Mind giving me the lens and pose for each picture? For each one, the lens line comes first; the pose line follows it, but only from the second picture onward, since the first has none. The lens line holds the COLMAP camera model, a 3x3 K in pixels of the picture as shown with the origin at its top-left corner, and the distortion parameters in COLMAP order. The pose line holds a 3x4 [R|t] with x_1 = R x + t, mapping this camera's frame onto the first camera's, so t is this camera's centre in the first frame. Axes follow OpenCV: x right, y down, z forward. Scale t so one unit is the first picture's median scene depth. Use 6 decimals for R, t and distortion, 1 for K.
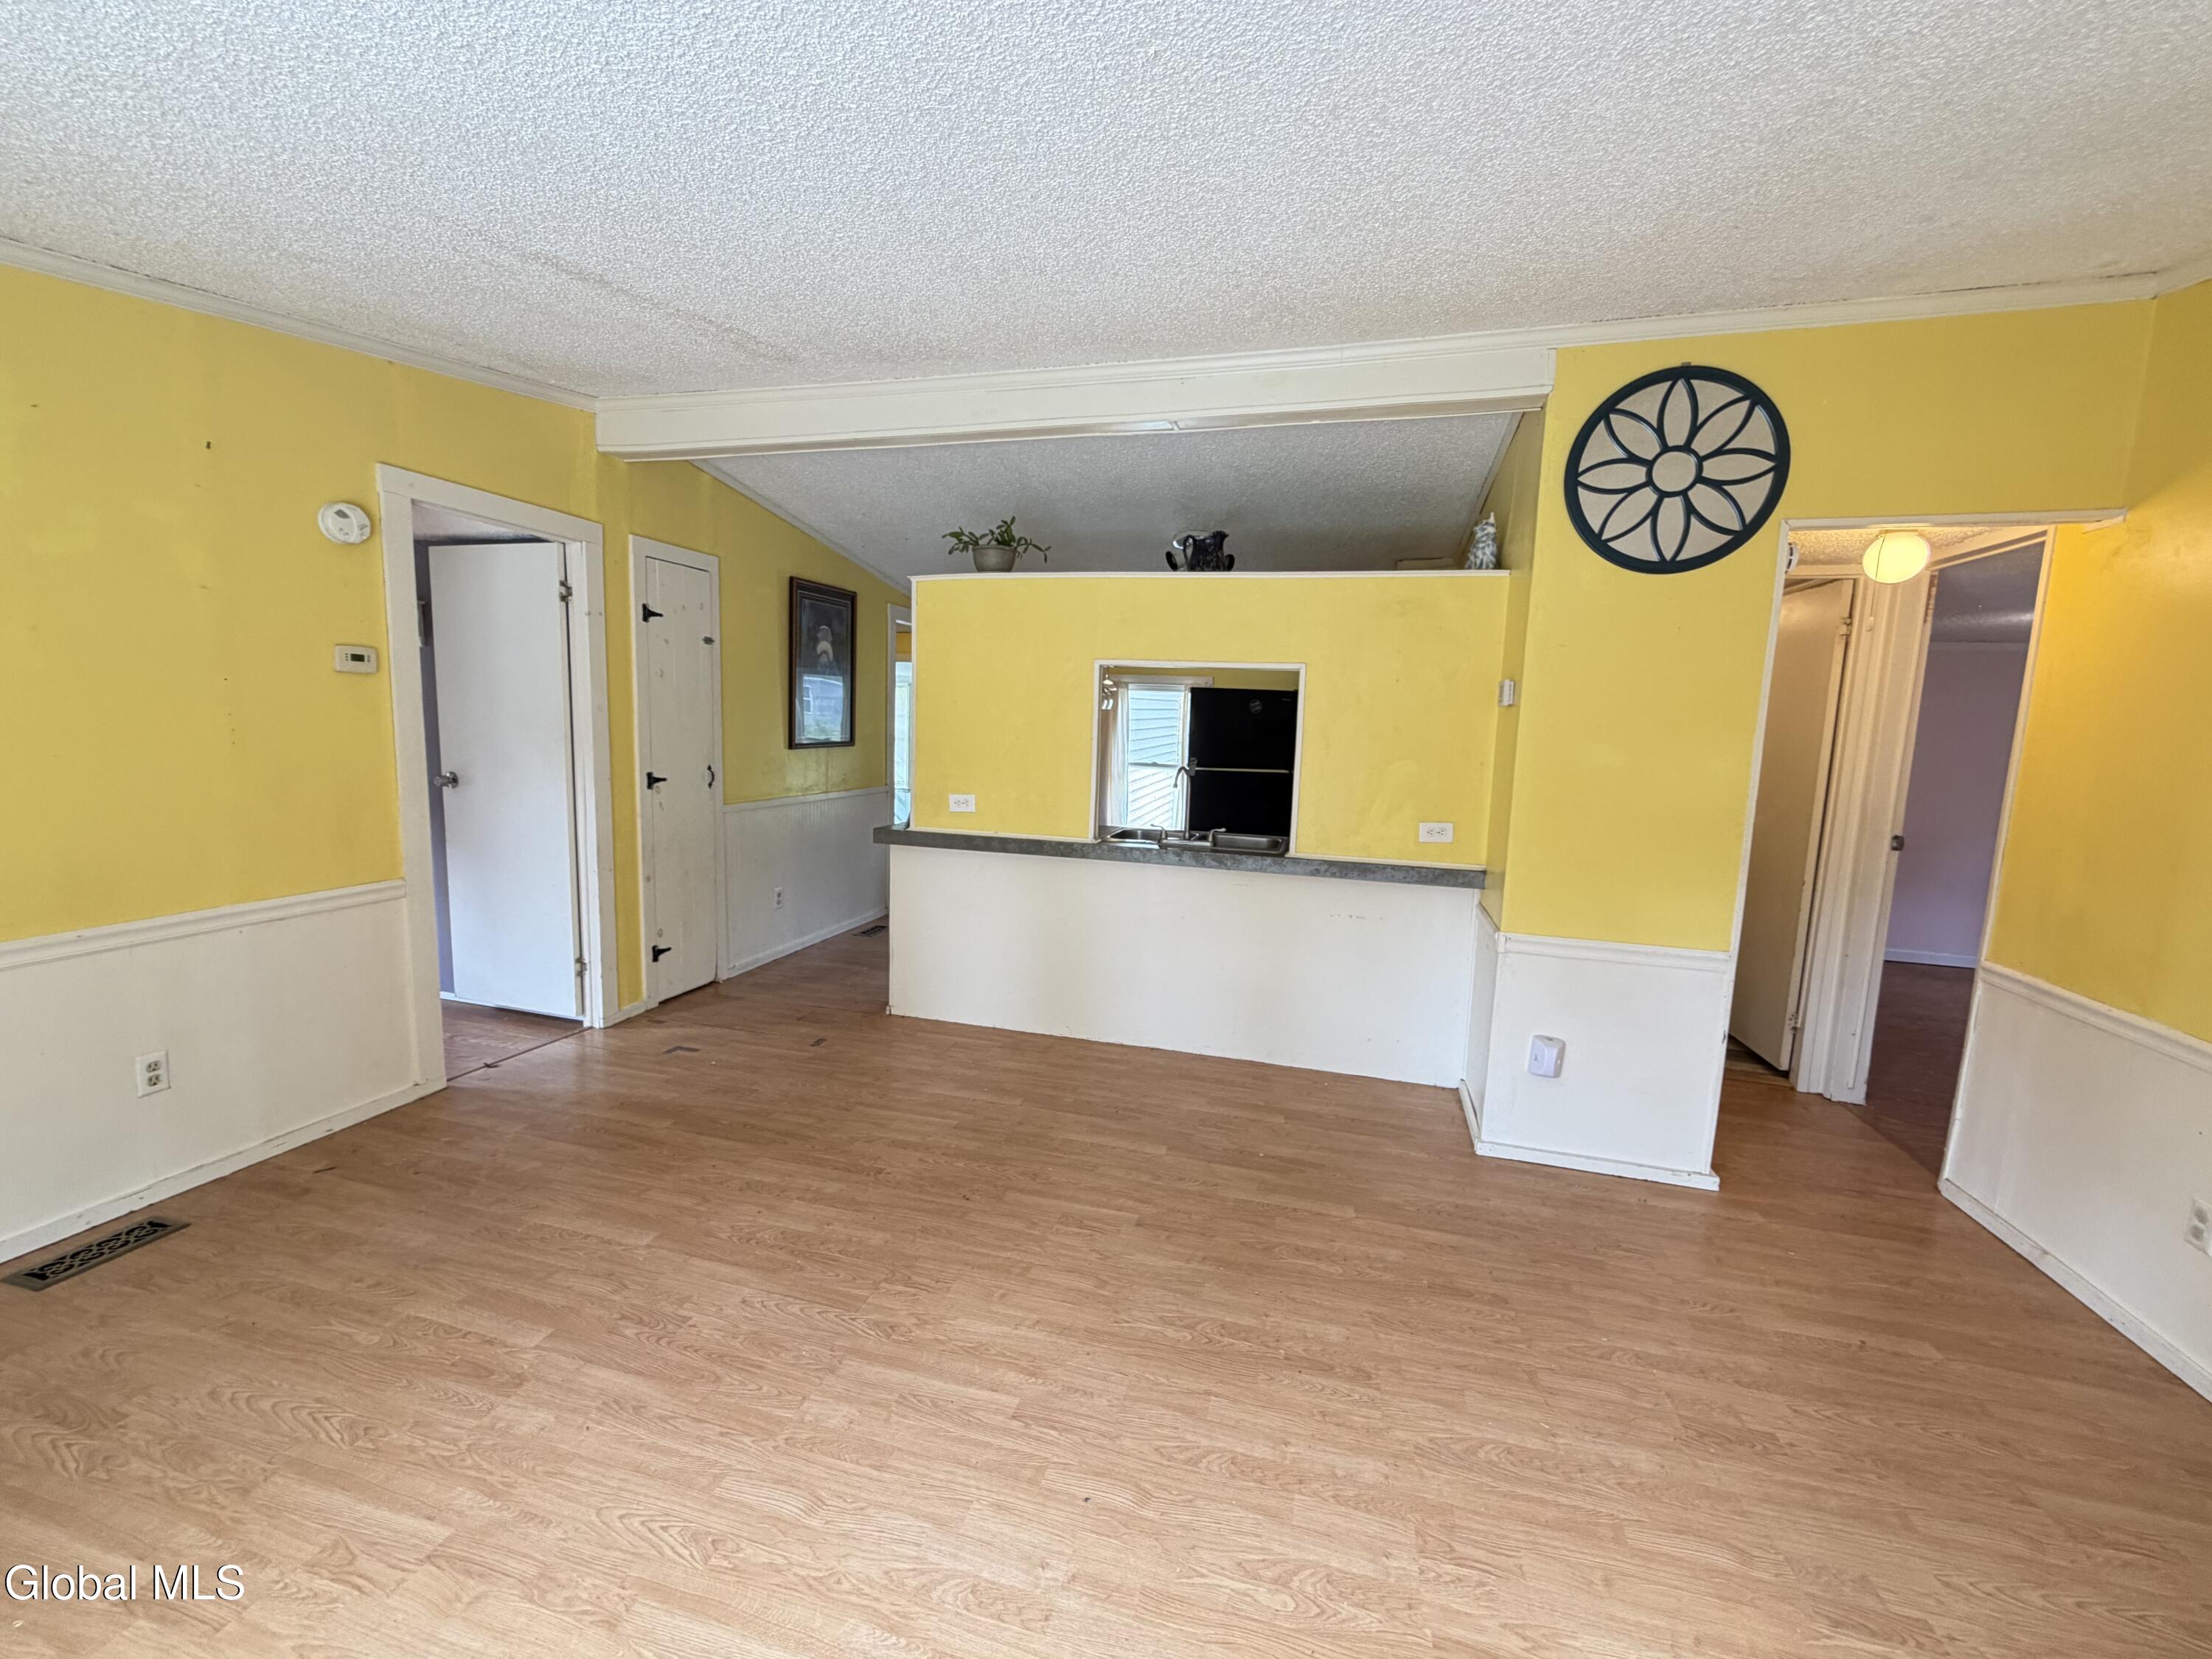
lens RADIAL K [[886.6, 0, 1102.9], [0, 886.6, 826.1], [0, 0, 1]] dist [0.000161, 0.000118]
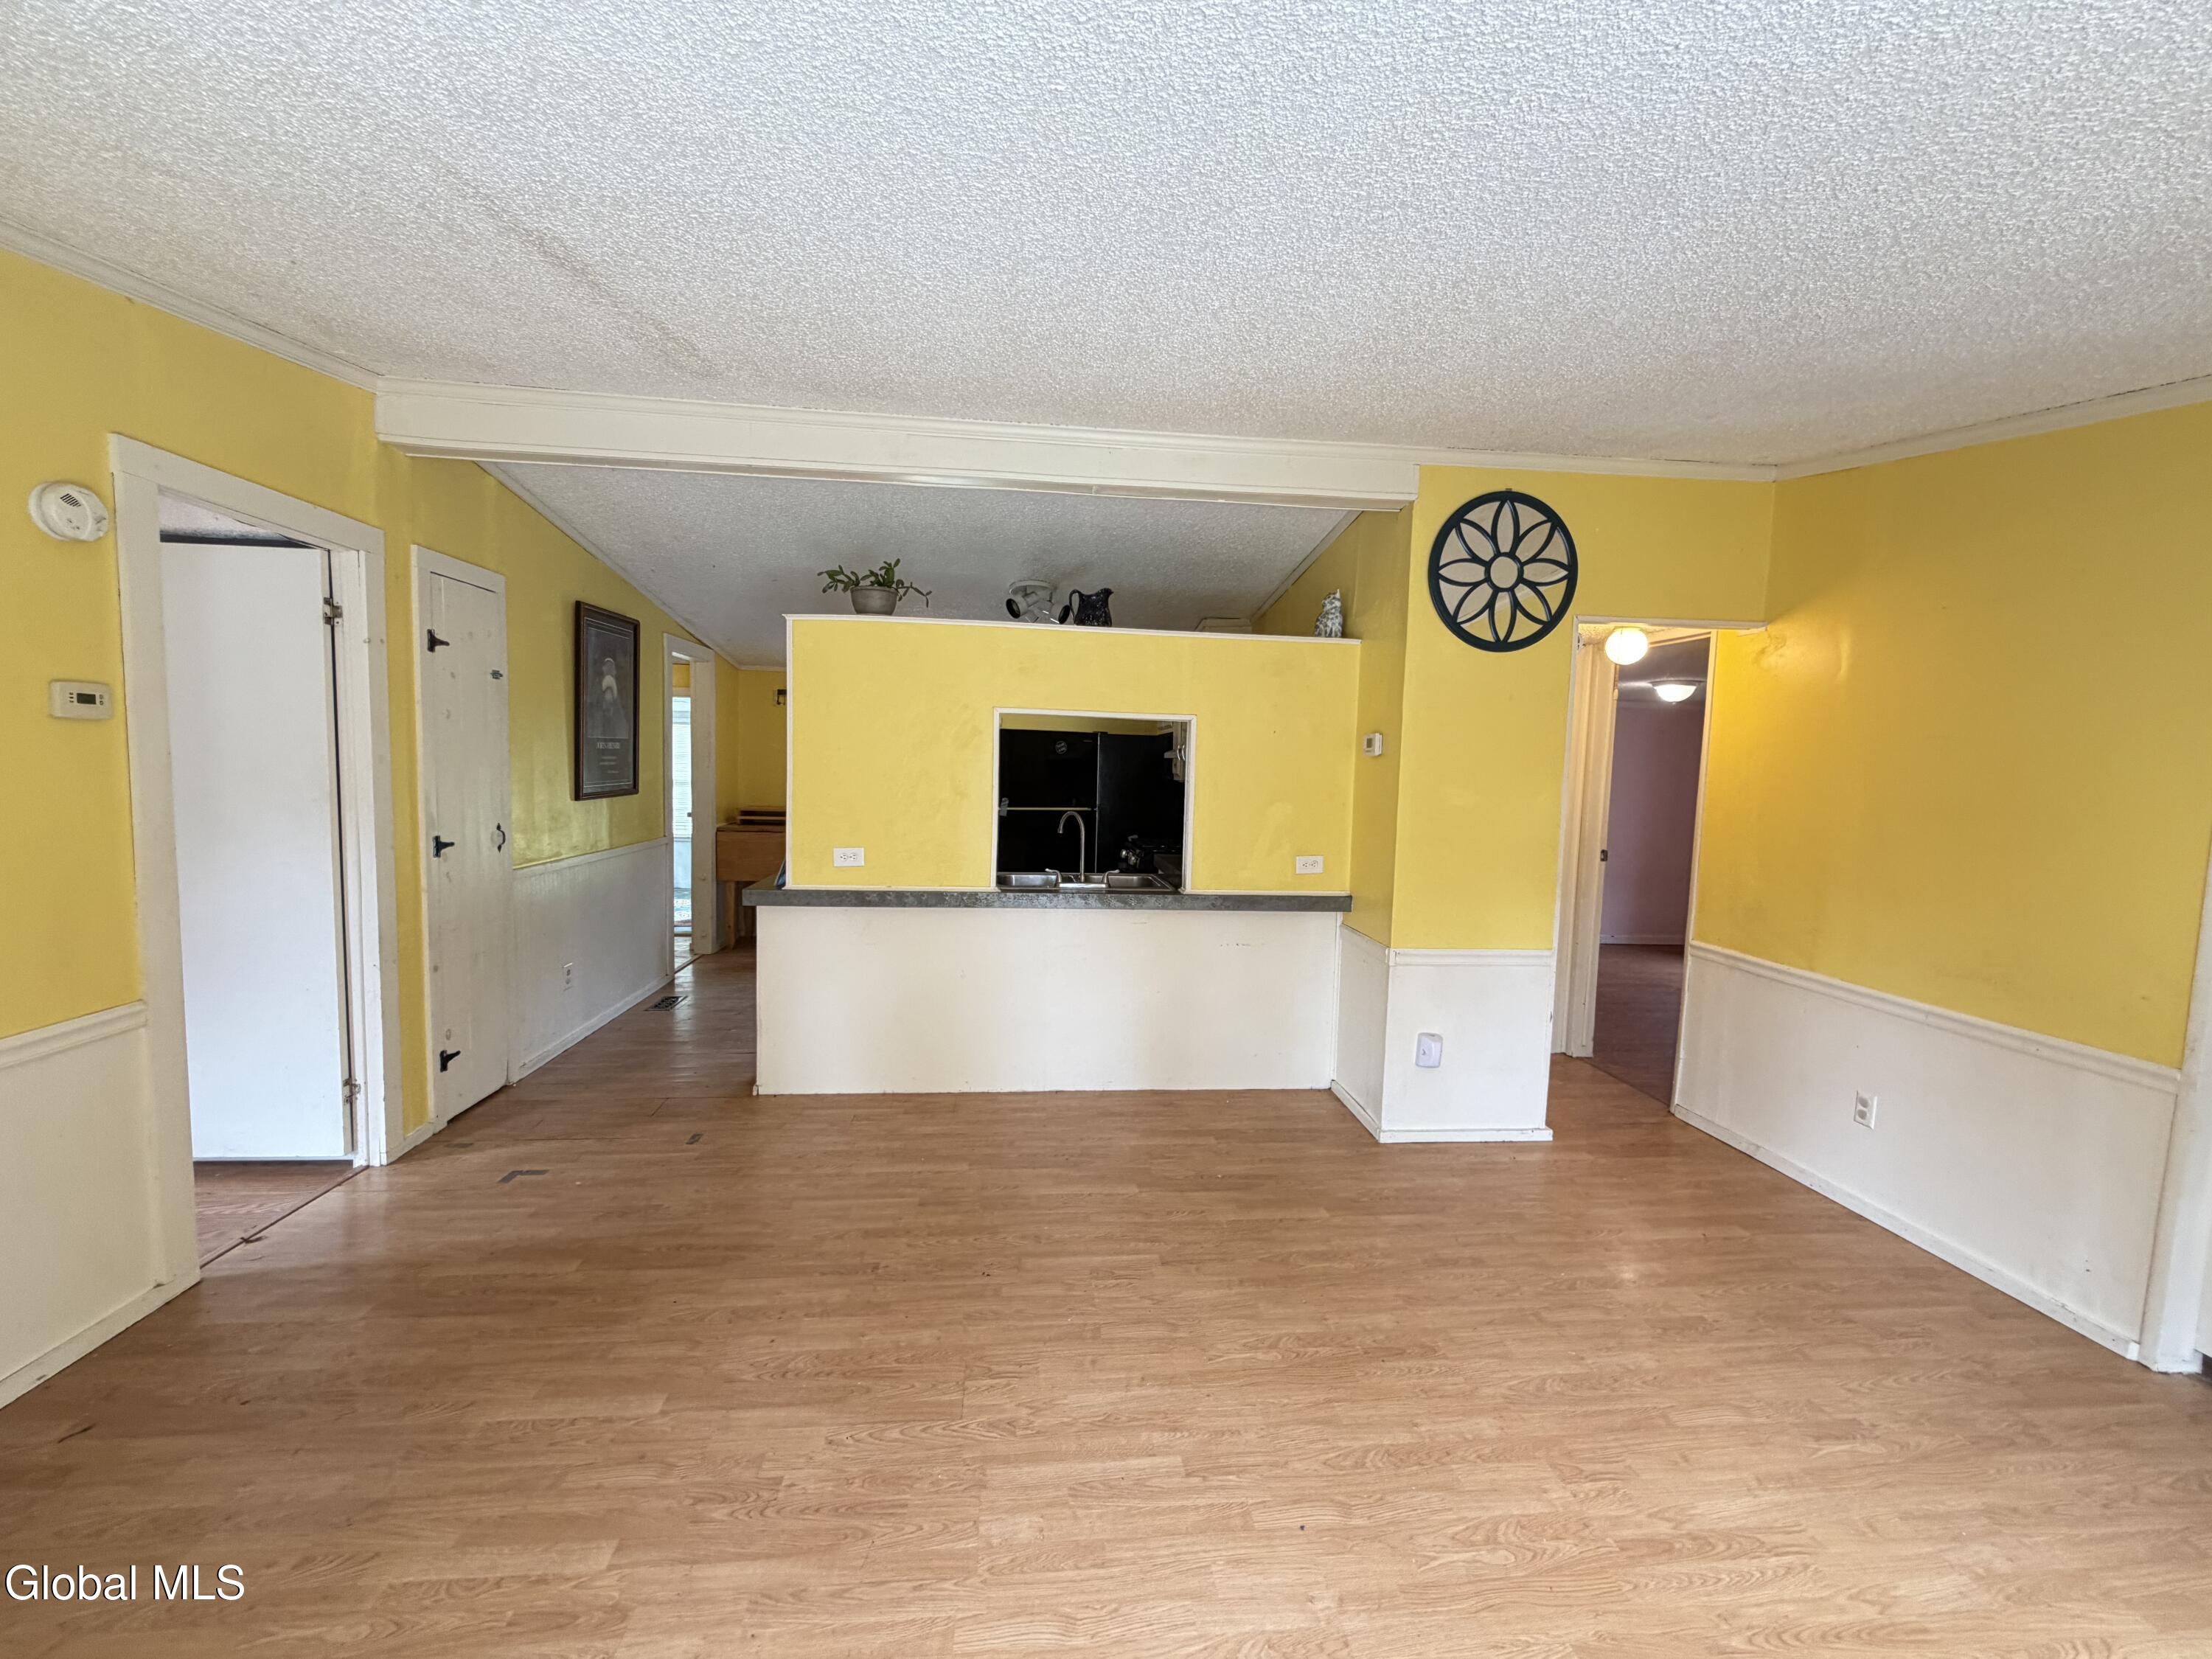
lens RADIAL K [[883.8, 0, 1102.1], [0, 883.8, 825.7], [0, 0, 1]] dist [0.000556, -0.000052]
pose [[0.932346, -0.033569, 0.360007, -0.327715], [0.045742, 0.998632, -0.025344, -0.030786], [-0.358663, 0.040097, 0.932605, 0.041726]]
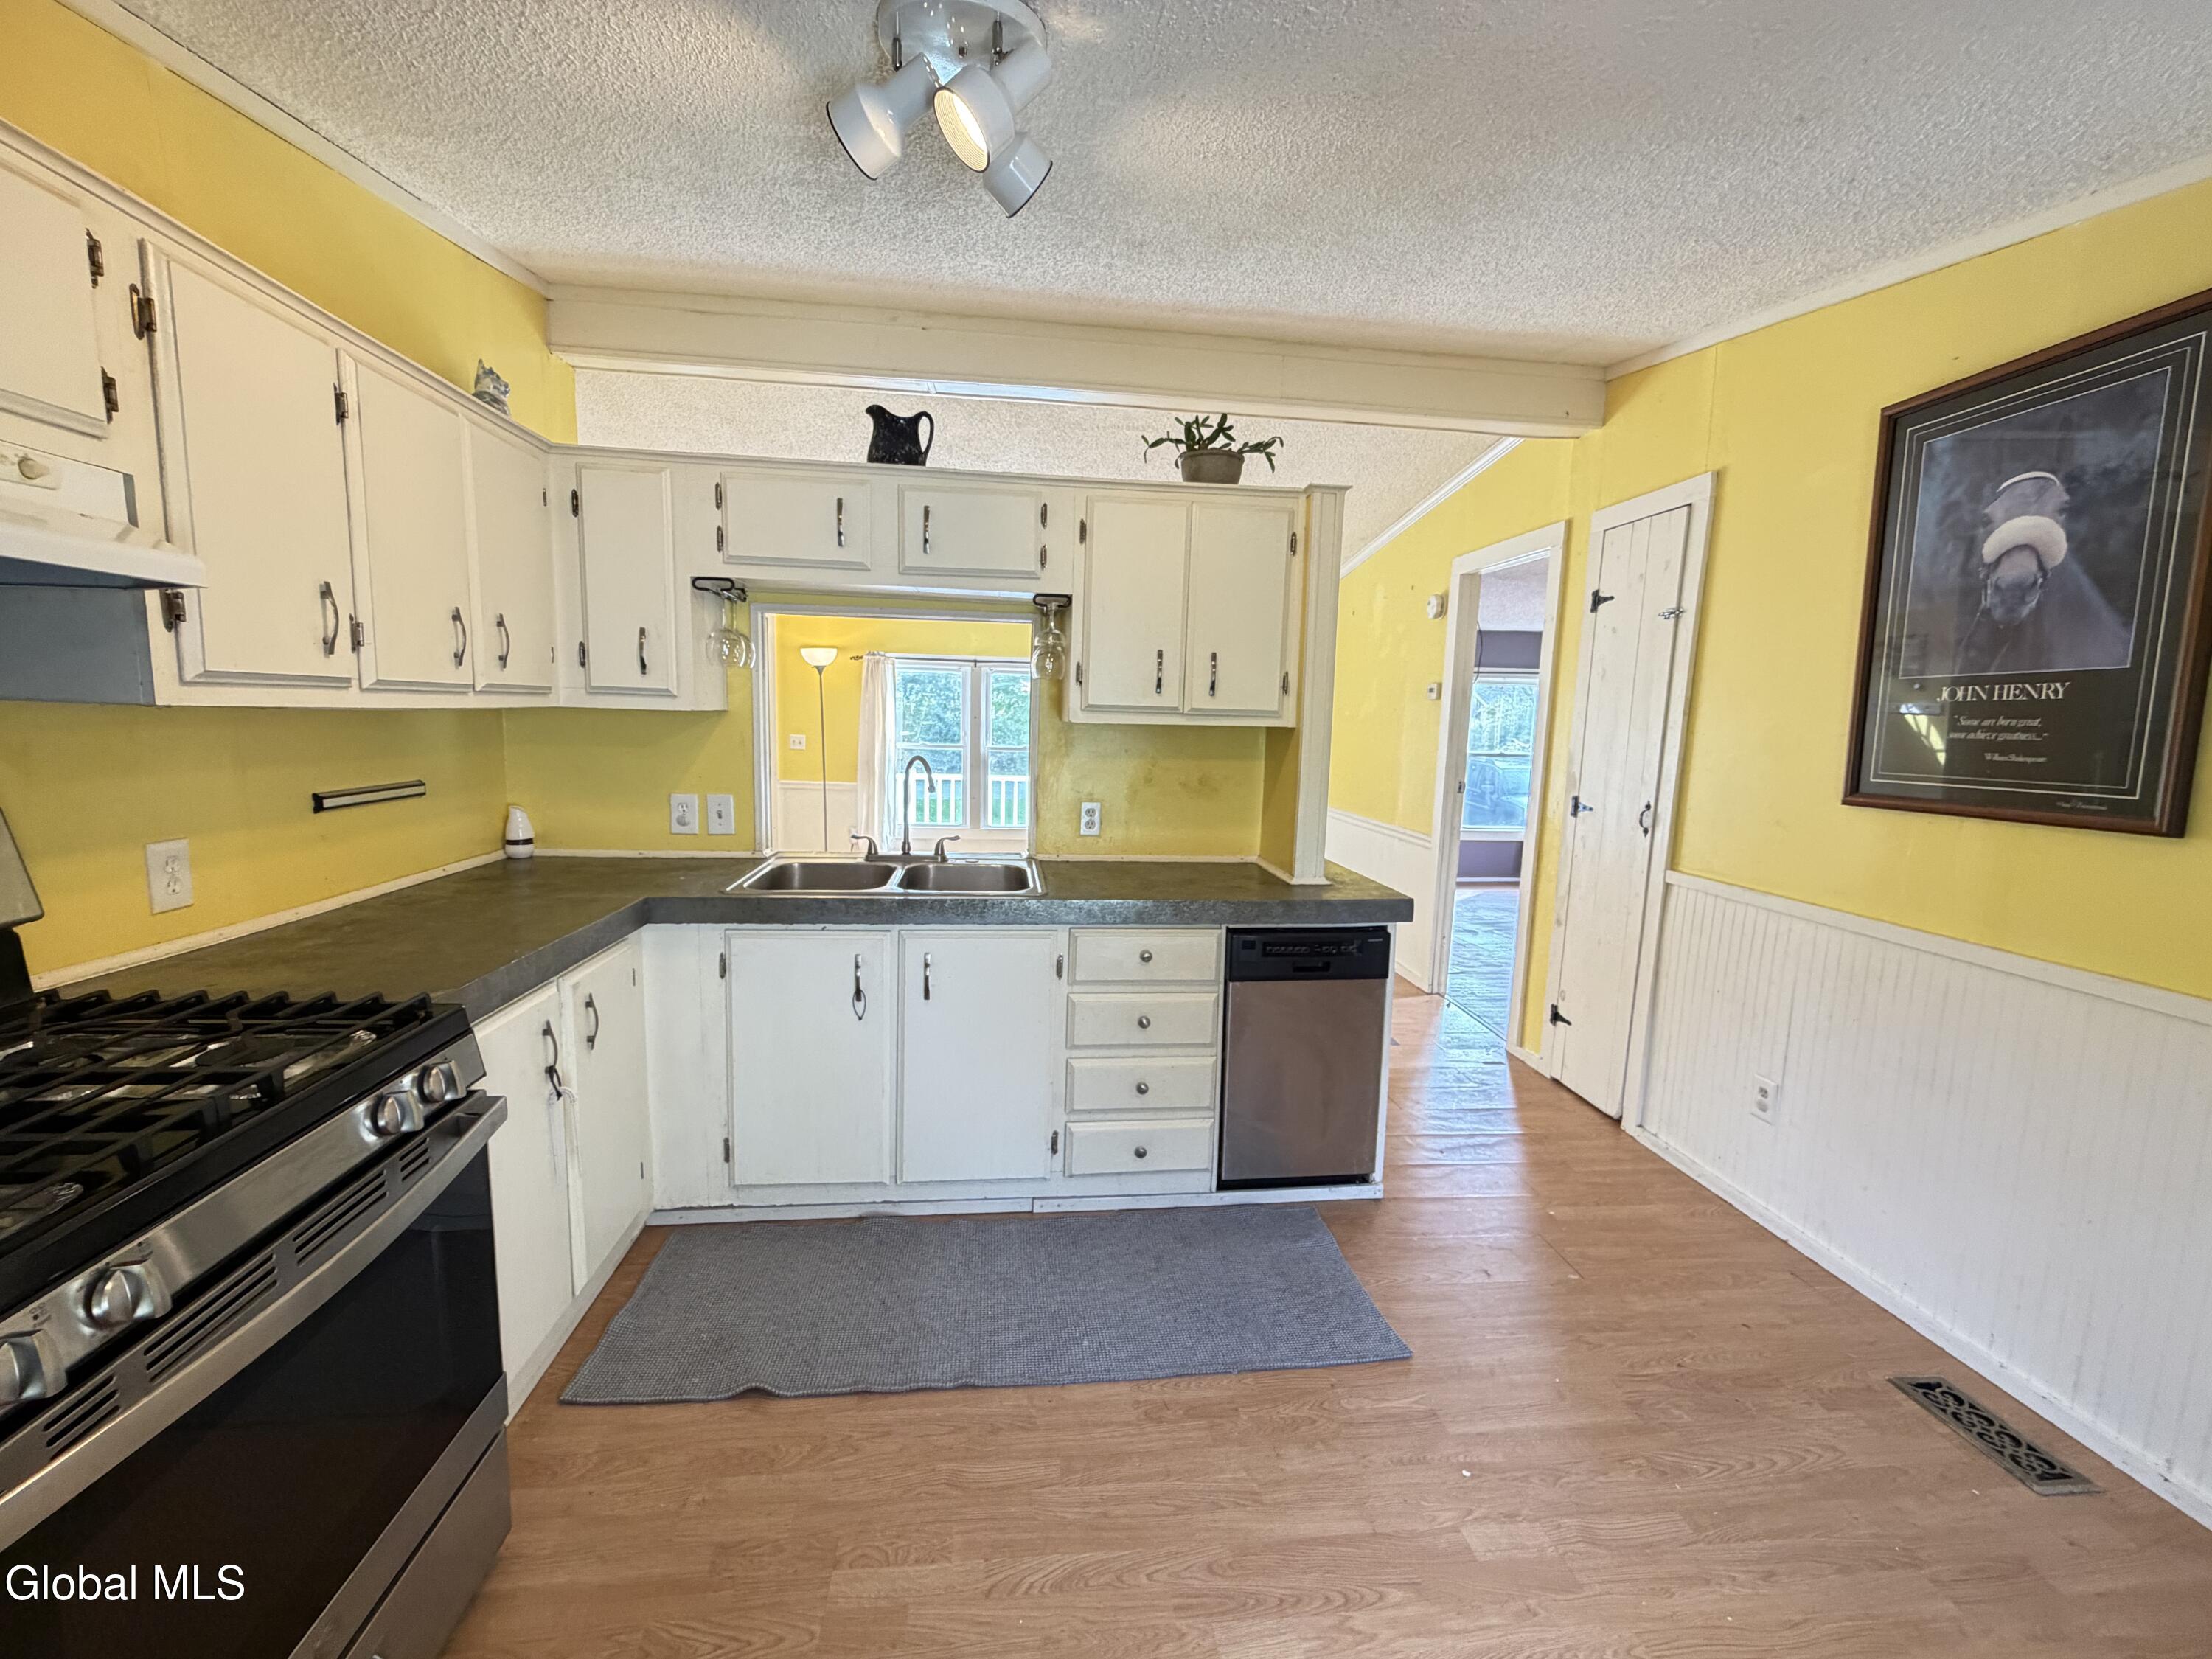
lens RADIAL K [[886.6, 0, 1102.9], [0, 886.6, 826.1], [0, 0, 1]] dist [0.000161, 0.000118]
pose [[-0.924920, -0.012127, -0.379968, 0.286346], [-0.102806, 0.970230, 0.219284, -0.235663], [0.365997, 0.241883, -0.898632, 2.208986]]
